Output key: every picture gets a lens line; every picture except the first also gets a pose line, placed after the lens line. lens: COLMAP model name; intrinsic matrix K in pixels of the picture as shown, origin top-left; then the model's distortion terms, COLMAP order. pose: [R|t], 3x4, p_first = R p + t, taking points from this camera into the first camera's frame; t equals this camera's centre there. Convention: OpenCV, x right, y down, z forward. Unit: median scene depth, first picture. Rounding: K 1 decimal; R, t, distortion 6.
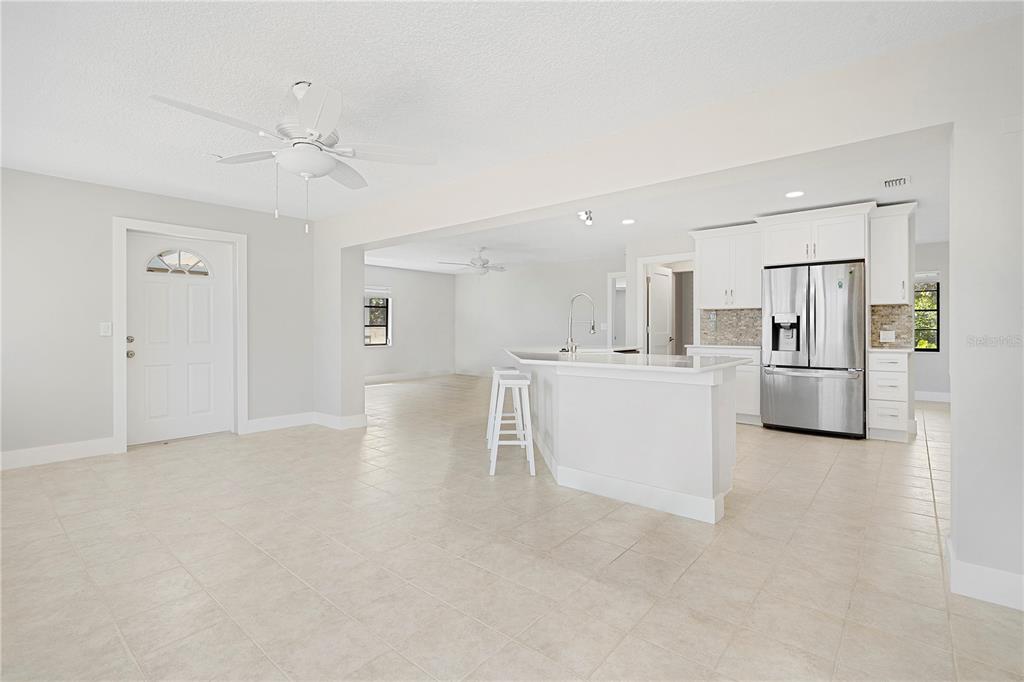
lens RADIAL K [[469.9, 0, 506.4], [0, 469.9, 326.1], [0, 0, 1]] dist [-0.007688, -0.001049]
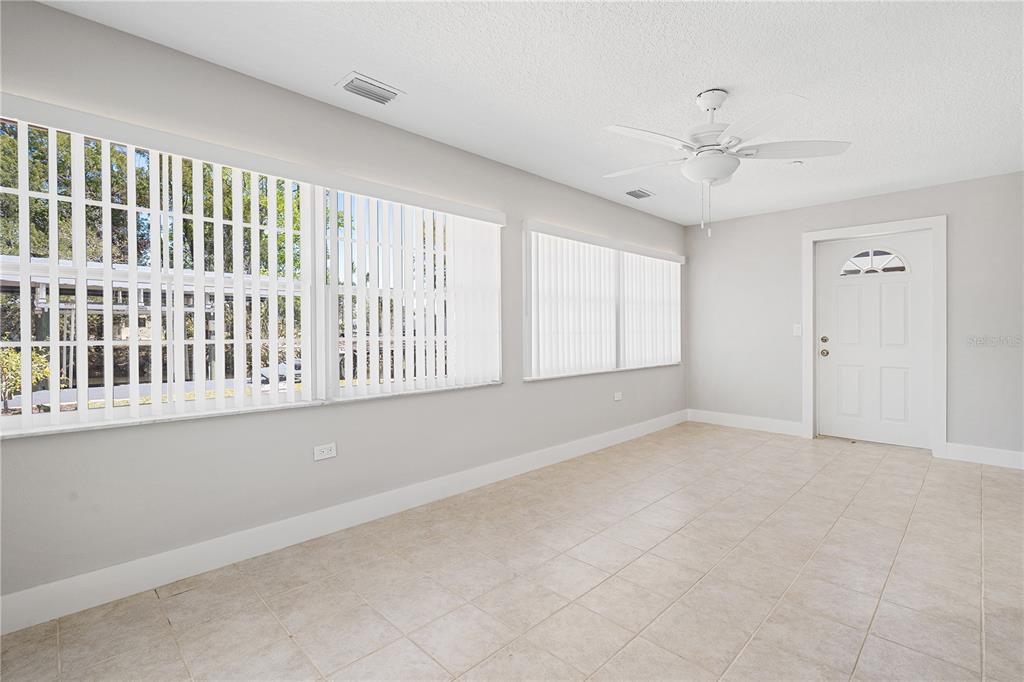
lens RADIAL K [[469.9, 0, 520.6], [0, 469.9, 330.5], [0, 0, 1]] dist [-0.007688, -0.001049]
pose [[-0.066692, 0.003619, -0.997767, 0.369704], [0.003346, 0.999989, 0.003403, 0.001379], [0.997768, -0.003112, -0.066703, 0.377327]]
